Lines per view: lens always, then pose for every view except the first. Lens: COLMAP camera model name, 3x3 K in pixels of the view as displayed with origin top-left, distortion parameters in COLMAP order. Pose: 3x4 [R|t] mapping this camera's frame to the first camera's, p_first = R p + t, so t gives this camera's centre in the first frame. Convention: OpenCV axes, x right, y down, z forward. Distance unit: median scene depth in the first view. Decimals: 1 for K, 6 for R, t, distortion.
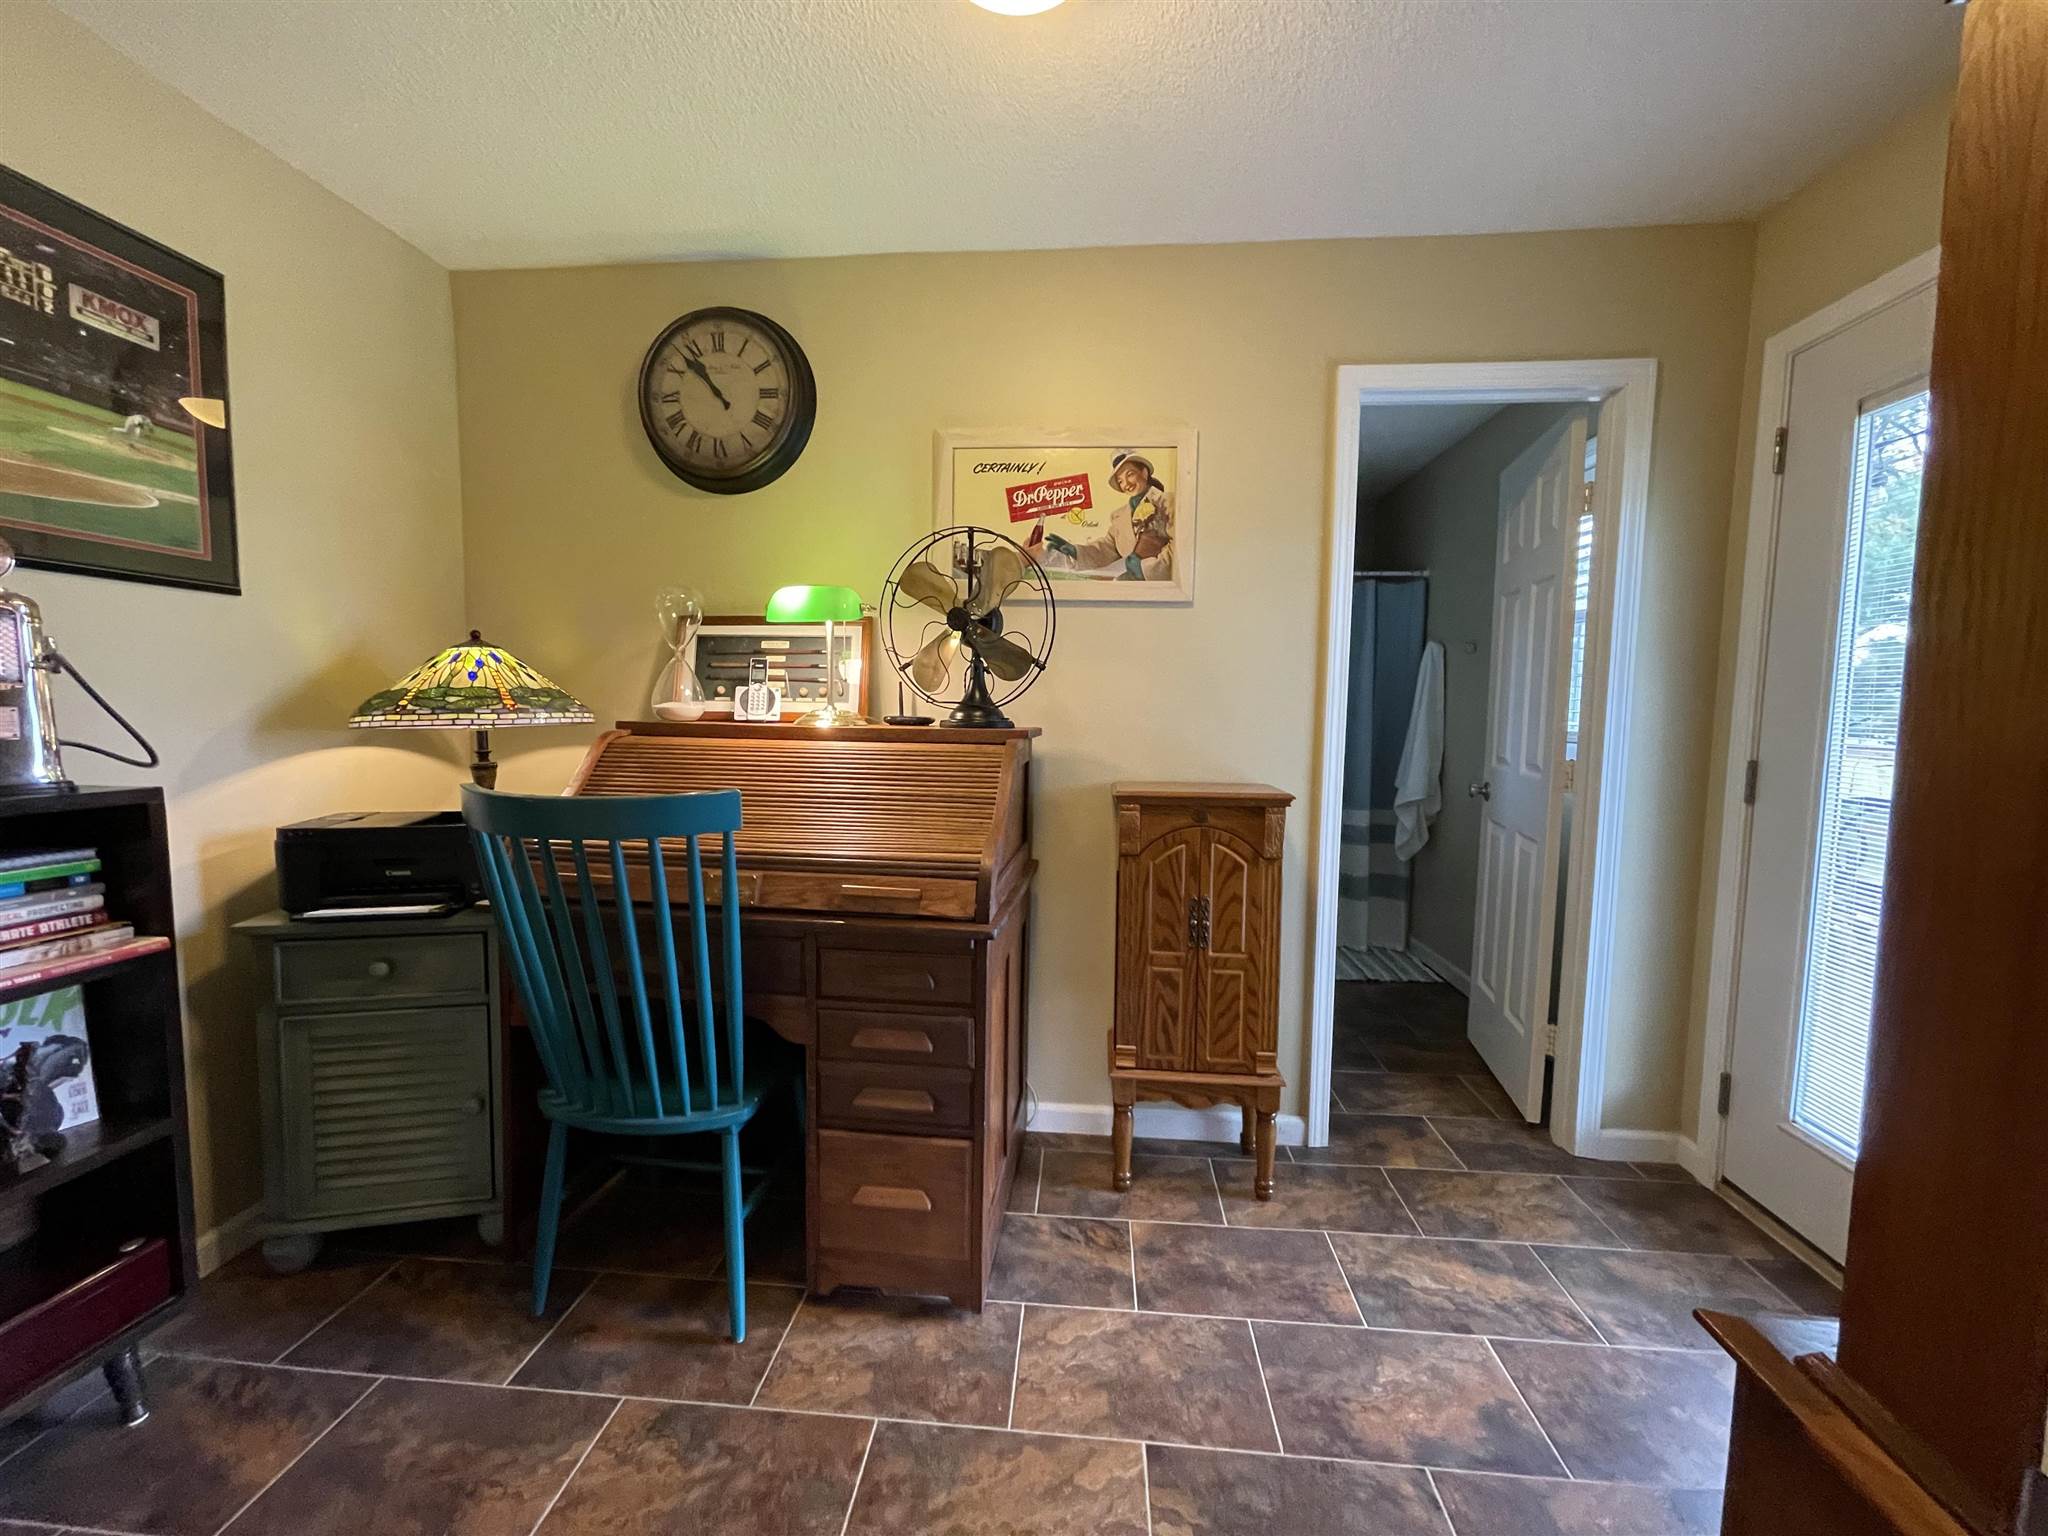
lens RADIAL K [[825.4, 0, 1021.9], [0, 825.4, 777.4], [0, 0, 1]] dist [0.000393, 0.000033]
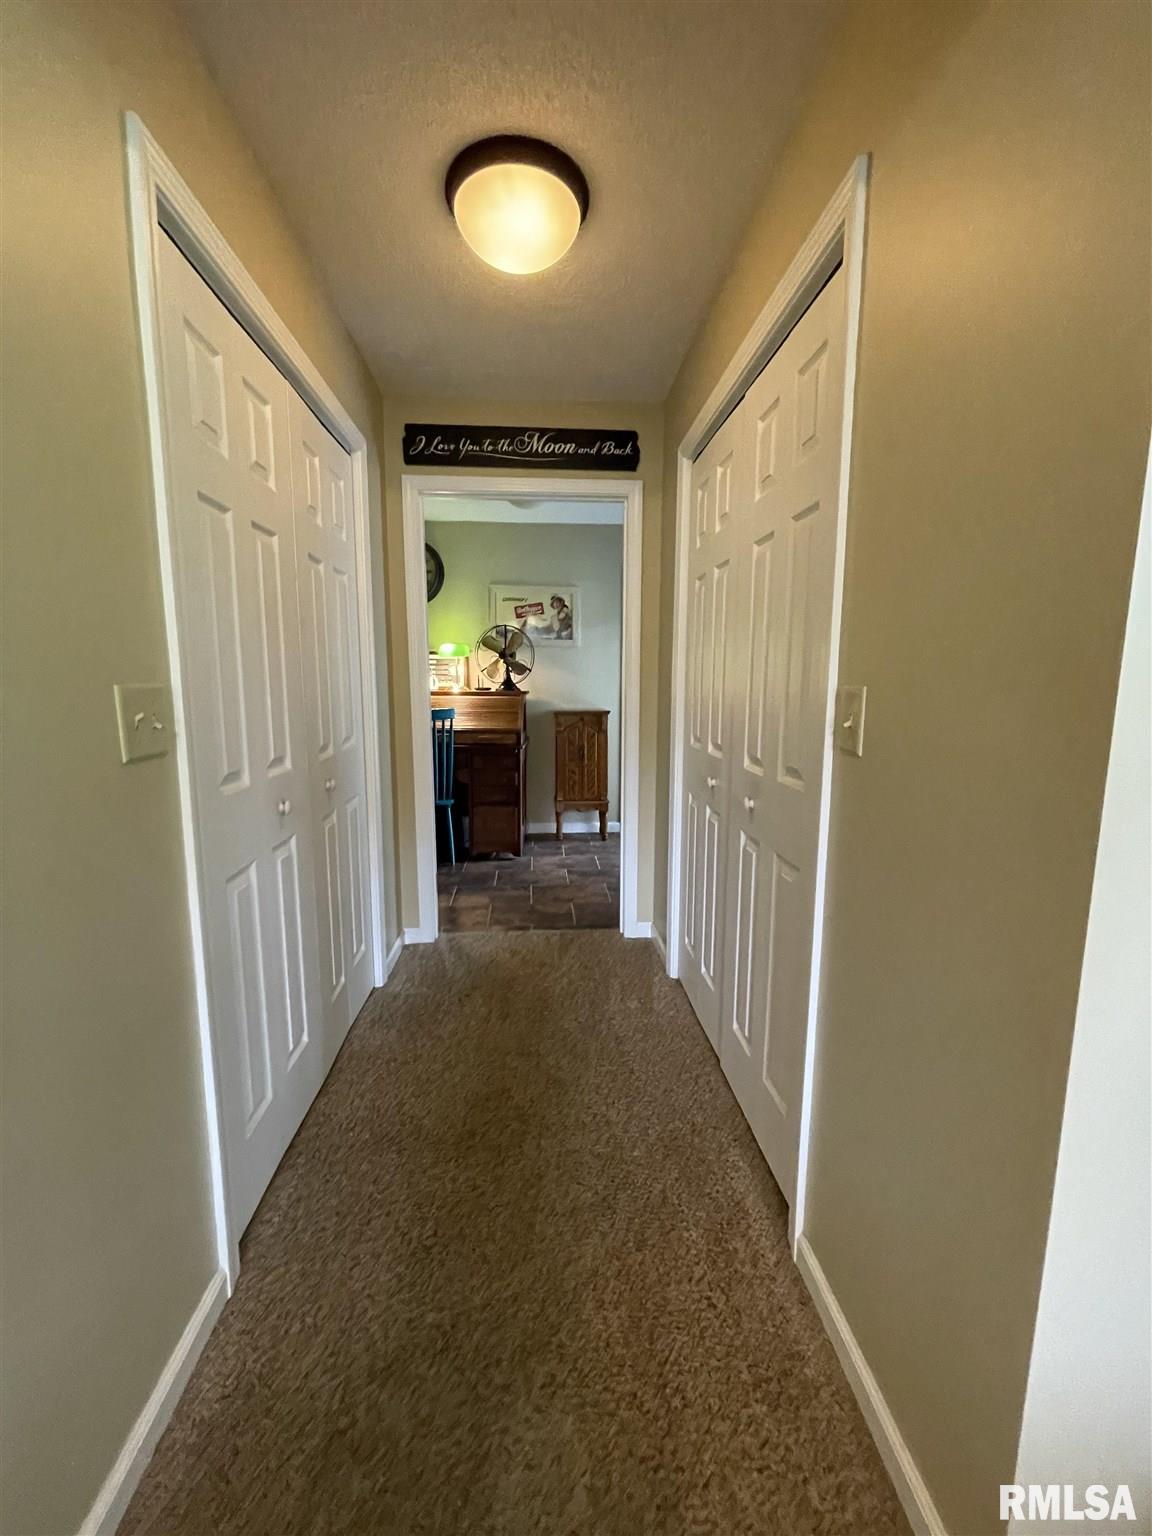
lens RADIAL K [[619.1, 0, 577.4], [0, 619.1, 768.6], [0, 0, 1]] dist [0.000393, 0.000033]
pose [[0.988088, -0.030460, 0.150844, -0.151707], [0.021018, 0.997741, 0.063804, 0.082019], [-0.152446, -0.059873, 0.986496, -1.250926]]
